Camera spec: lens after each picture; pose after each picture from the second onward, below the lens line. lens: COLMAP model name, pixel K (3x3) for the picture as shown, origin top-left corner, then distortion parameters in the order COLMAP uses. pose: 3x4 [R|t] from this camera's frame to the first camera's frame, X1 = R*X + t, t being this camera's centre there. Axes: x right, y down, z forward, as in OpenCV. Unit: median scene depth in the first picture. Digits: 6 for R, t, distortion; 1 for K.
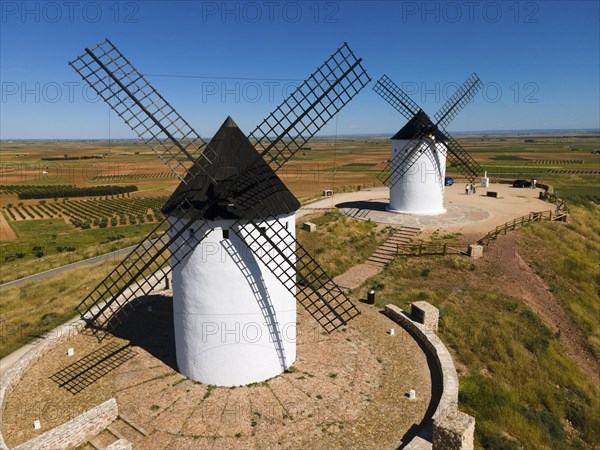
lens RADIAL K [[437.5, 0, 300.1], [0, 437.5, 227.4], [0, 0, 1]] dist [0.040362, 0.013346]
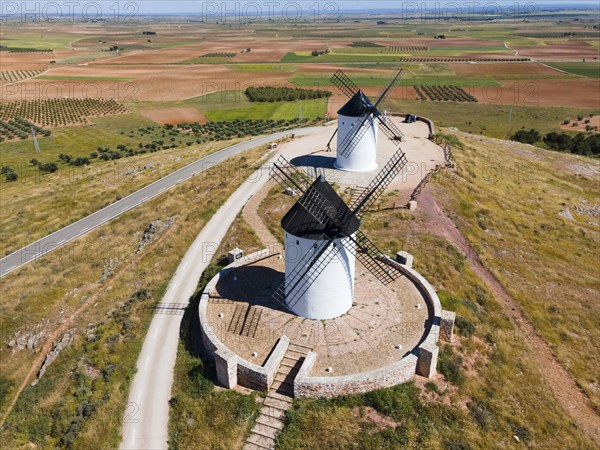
lens RADIAL K [[466.5, 0, 299.9], [0, 466.5, 225.5], [0, 0, 1]] dist [0.047623, -0.000664]
pose [[0.949116, -0.126723, 0.288307, -0.486880], [0.059105, 0.970879, 0.232166, -0.298811], [-0.309331, -0.203312, 0.928966, -0.442302]]
